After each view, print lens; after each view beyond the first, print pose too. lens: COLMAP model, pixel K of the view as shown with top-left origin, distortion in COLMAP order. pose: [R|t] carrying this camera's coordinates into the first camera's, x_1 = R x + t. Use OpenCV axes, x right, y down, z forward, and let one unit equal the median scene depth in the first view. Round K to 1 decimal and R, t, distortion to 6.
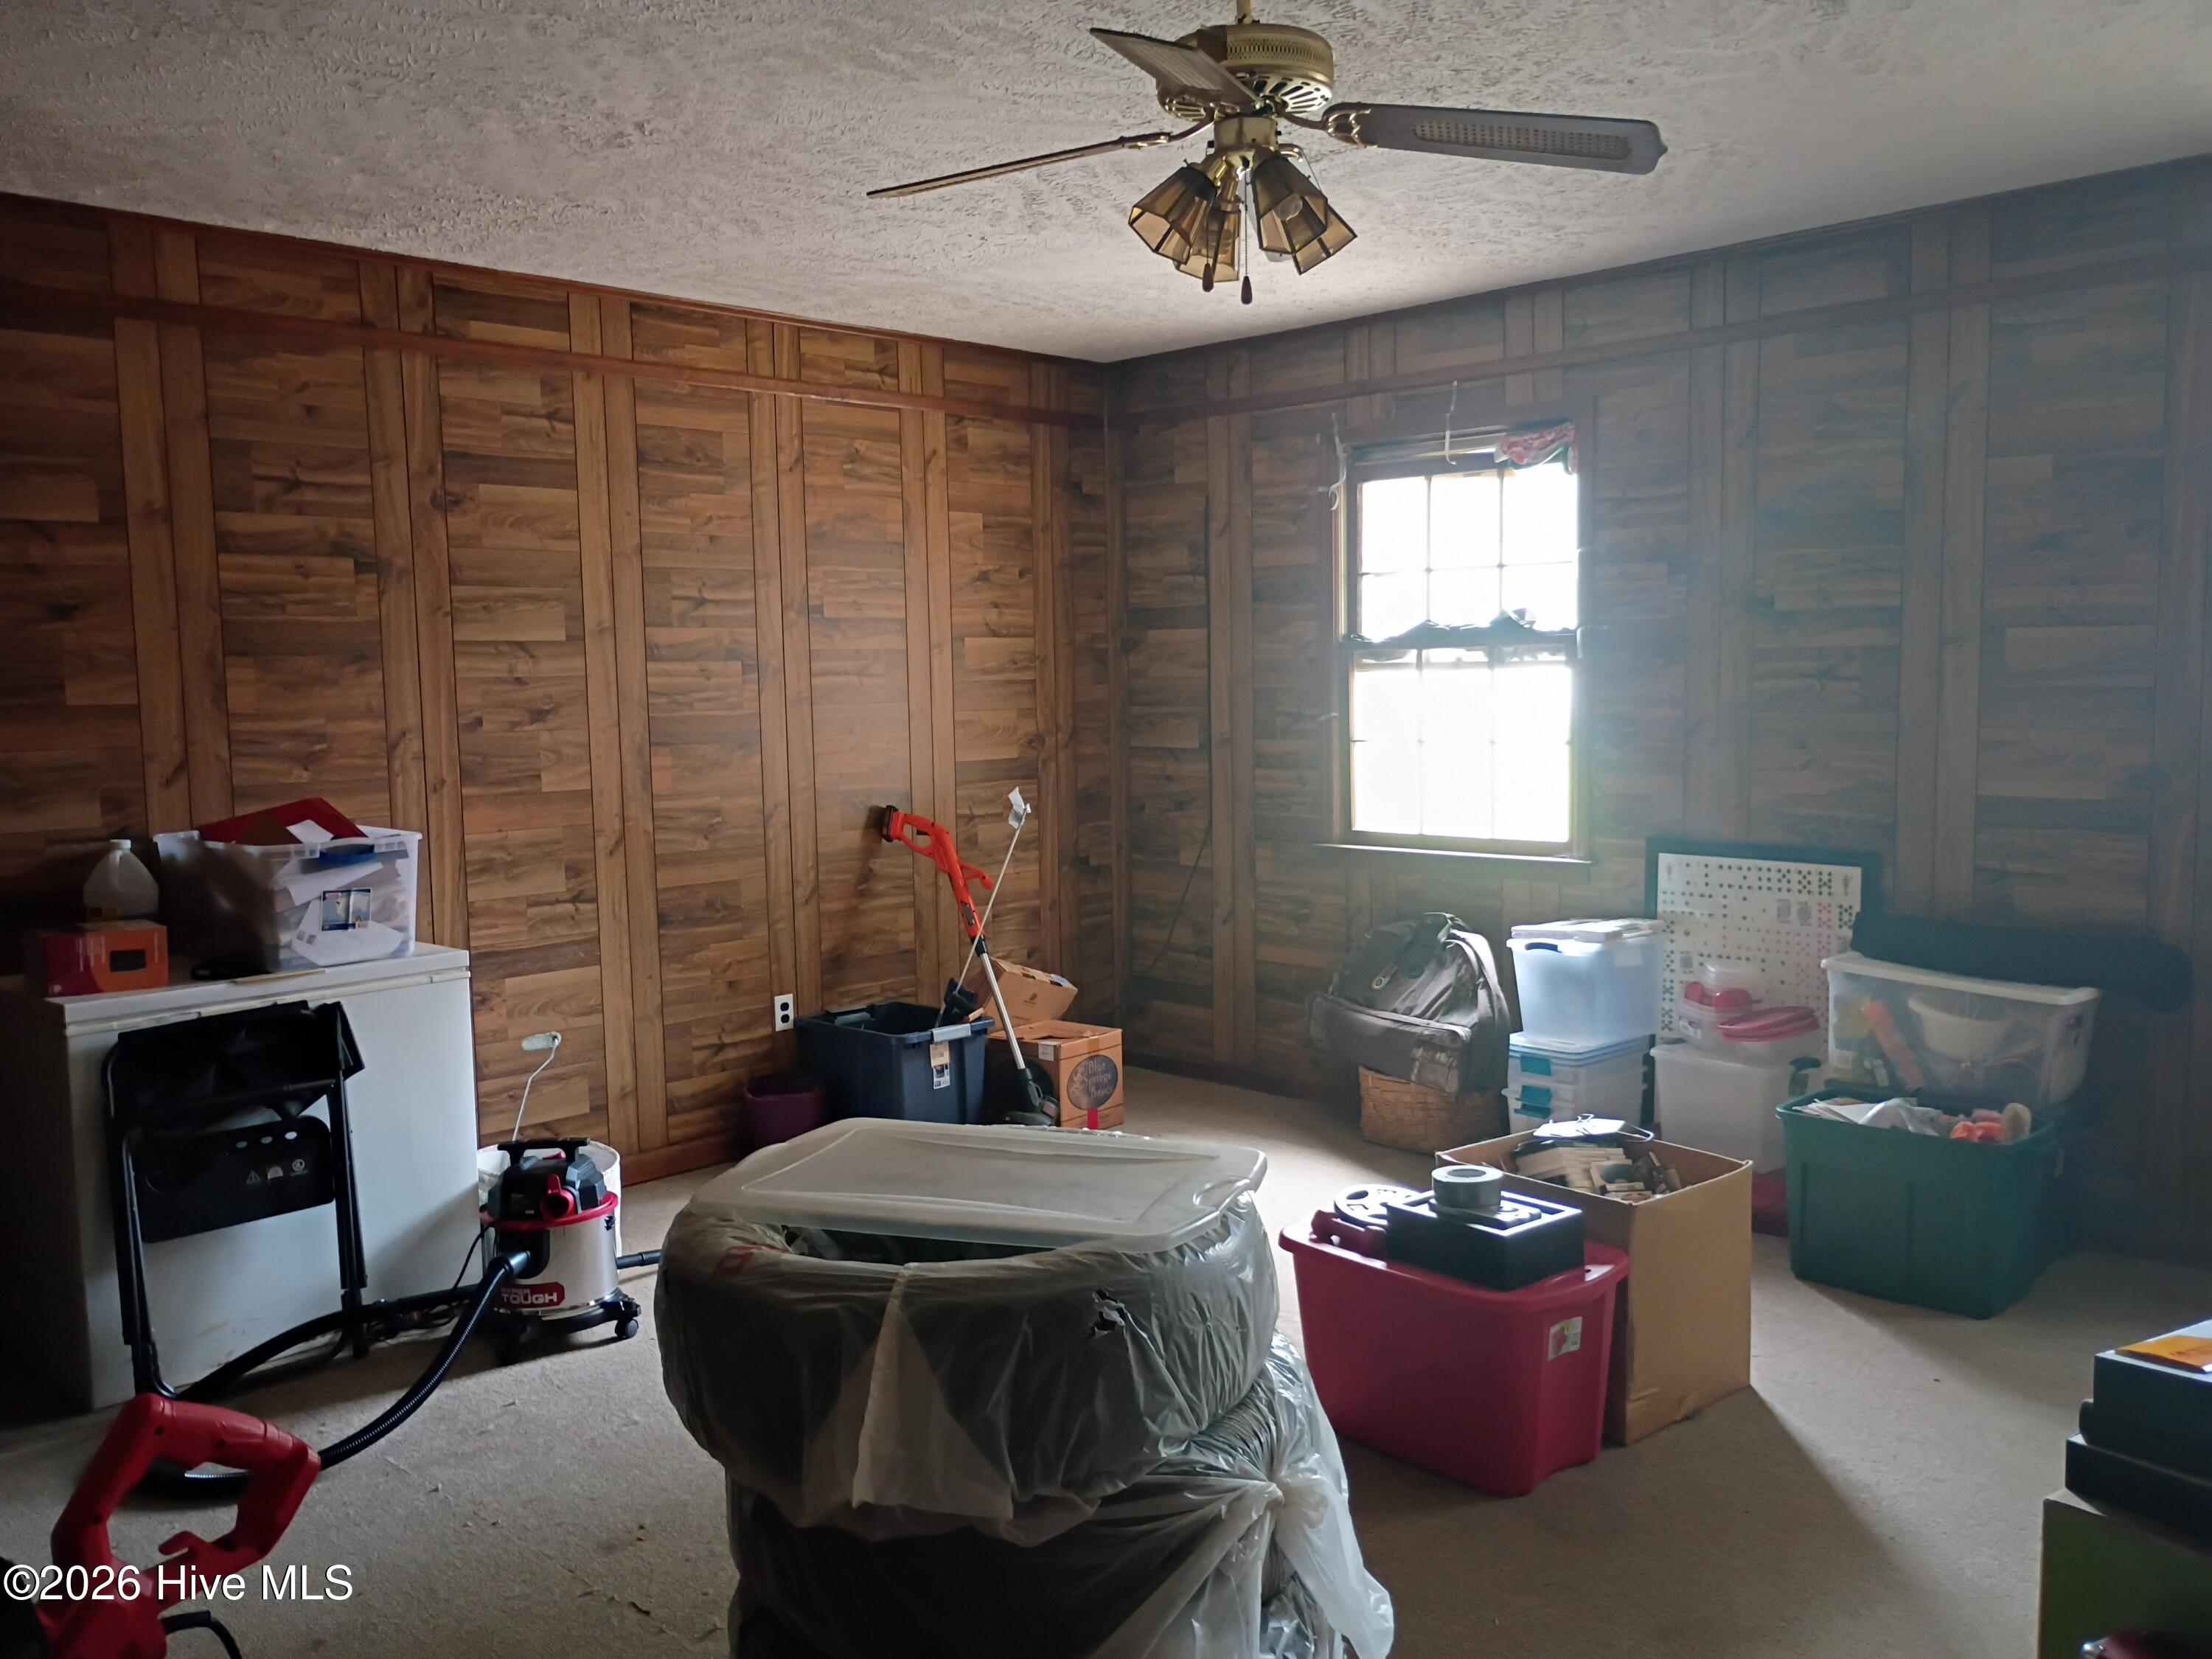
lens RADIAL K [[1843.6, 0, 1114.9], [0, 1843.6, 822.0], [0, 0, 1]] dist [0.052873, -0.032032]
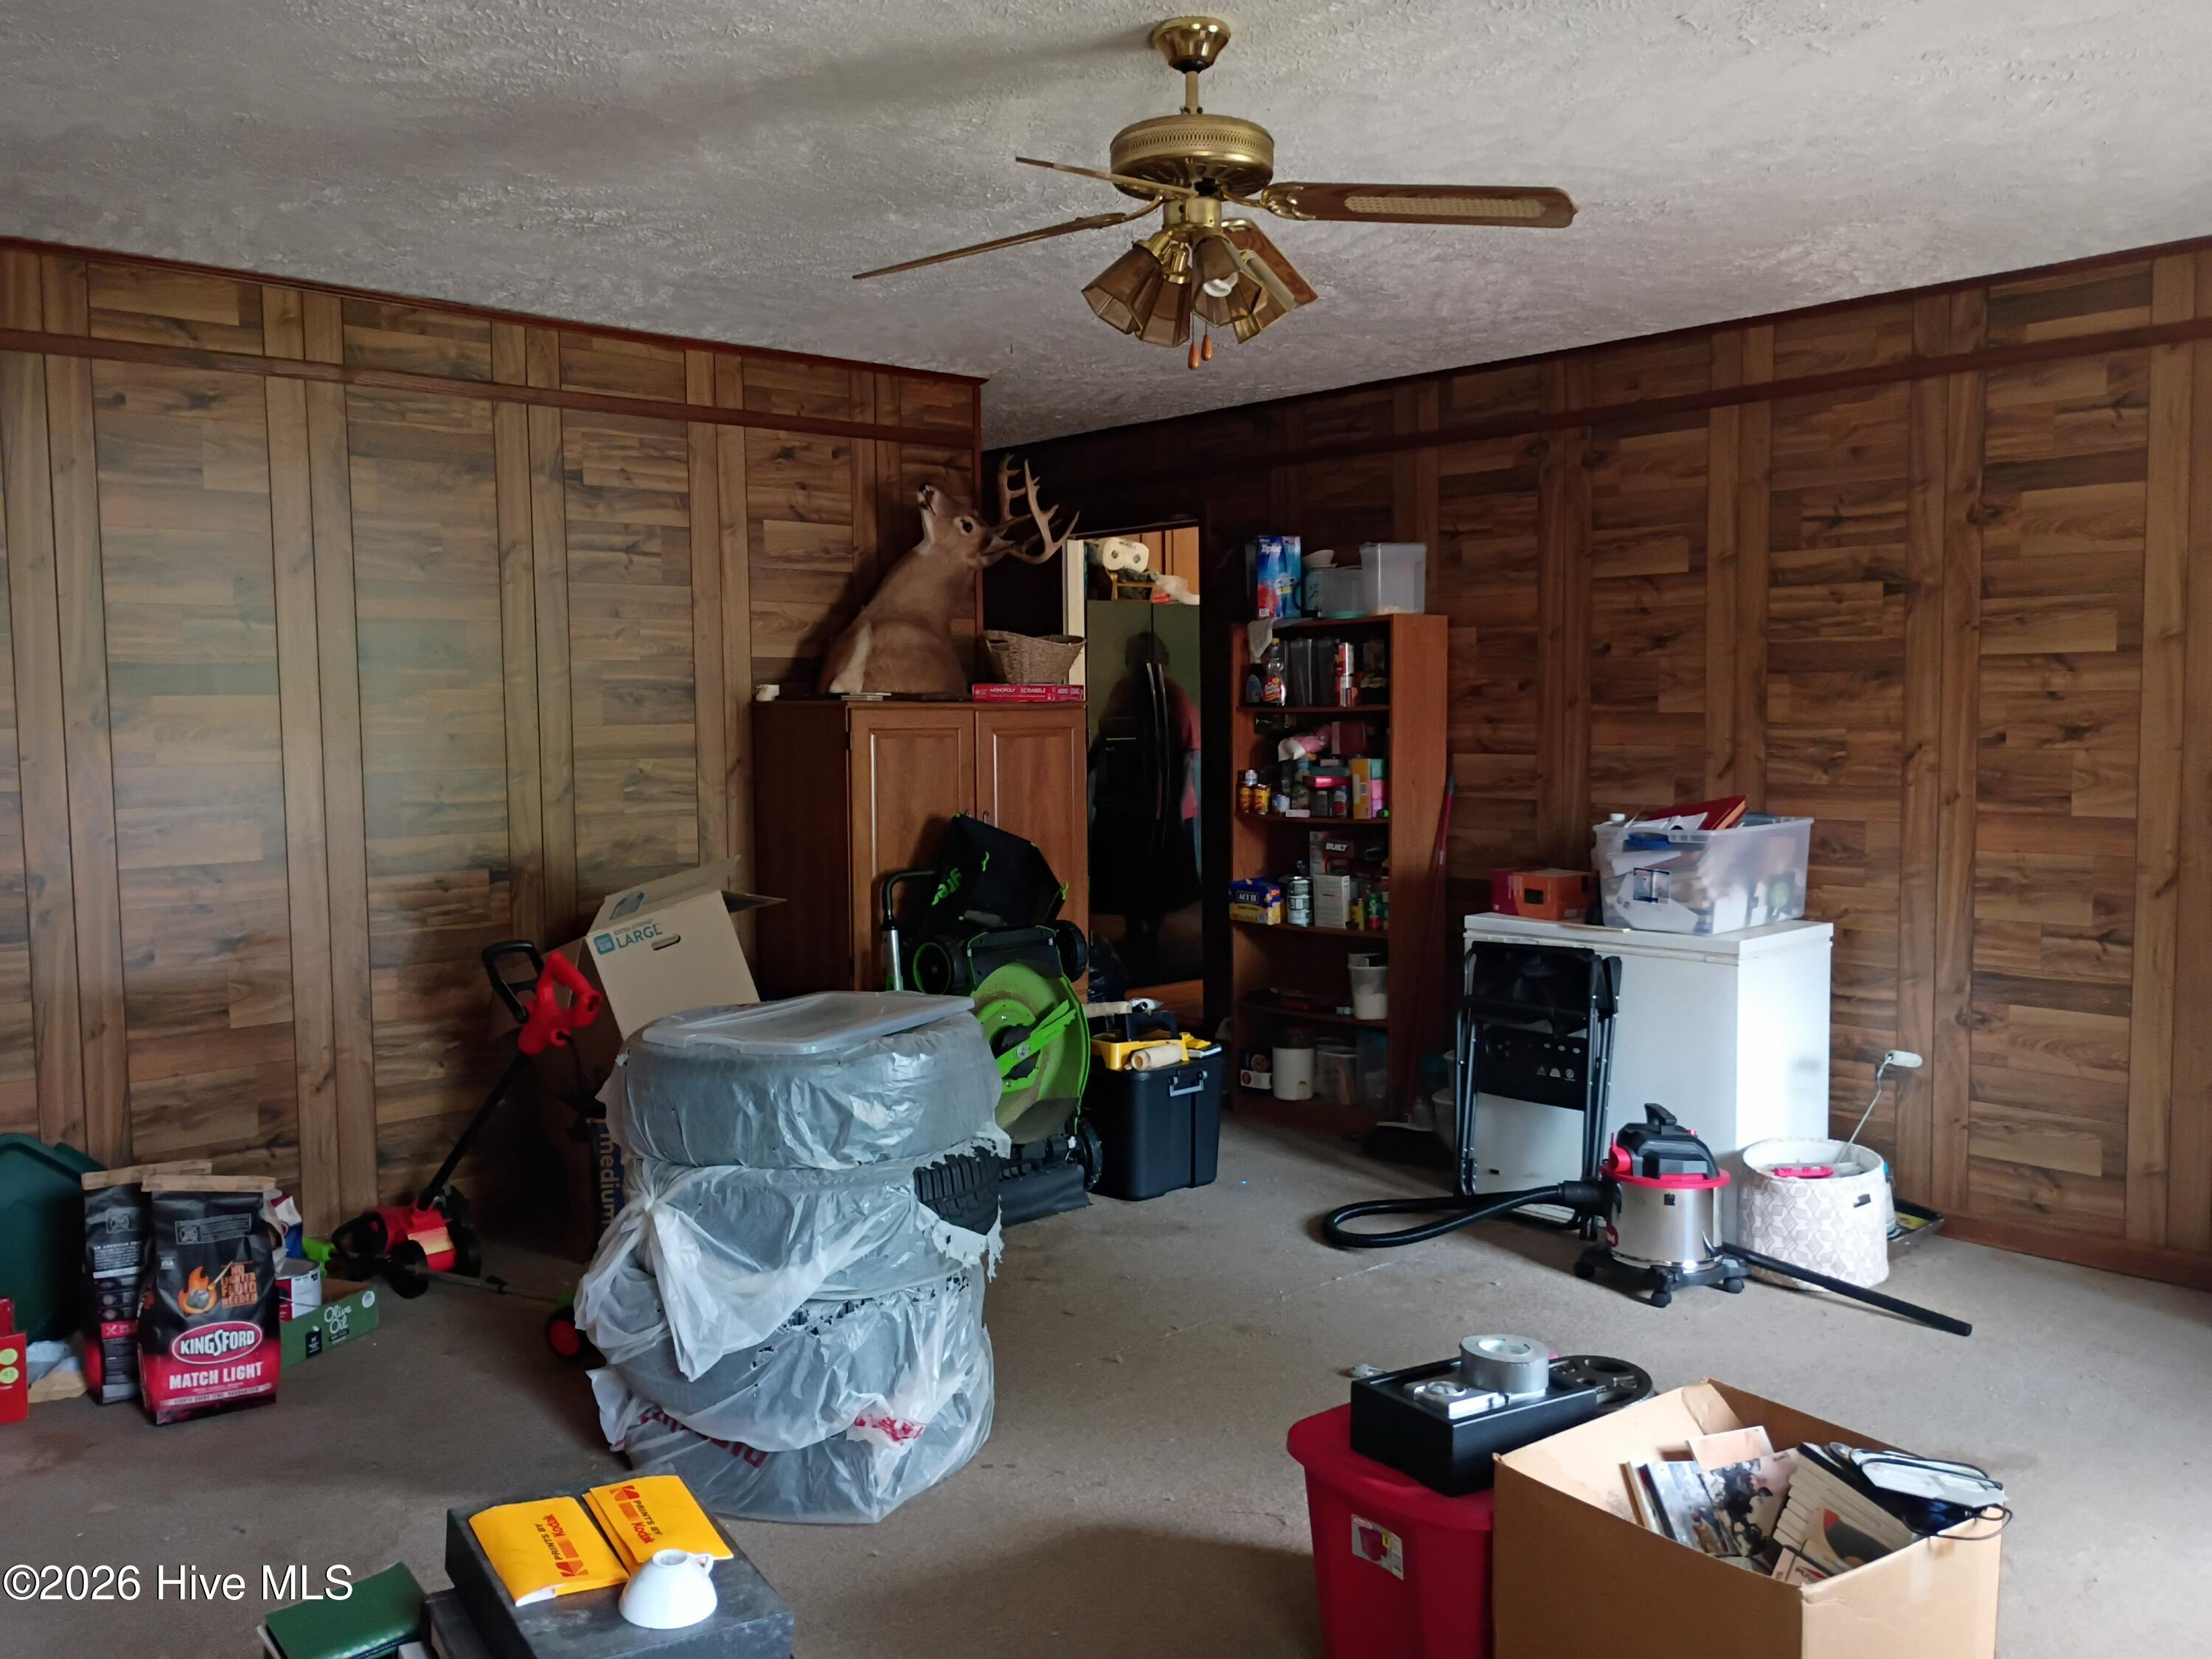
lens RADIAL K [[1843.6, 0, 1117.4], [0, 1843.6, 823.4], [0, 0, 1]] dist [0.052873, -0.032032]
pose [[-0.053714, 0.084209, -0.994999, 0.695460], [-0.073300, 0.993417, 0.088032, -0.064179], [0.995862, 0.077662, -0.047188, 0.614952]]
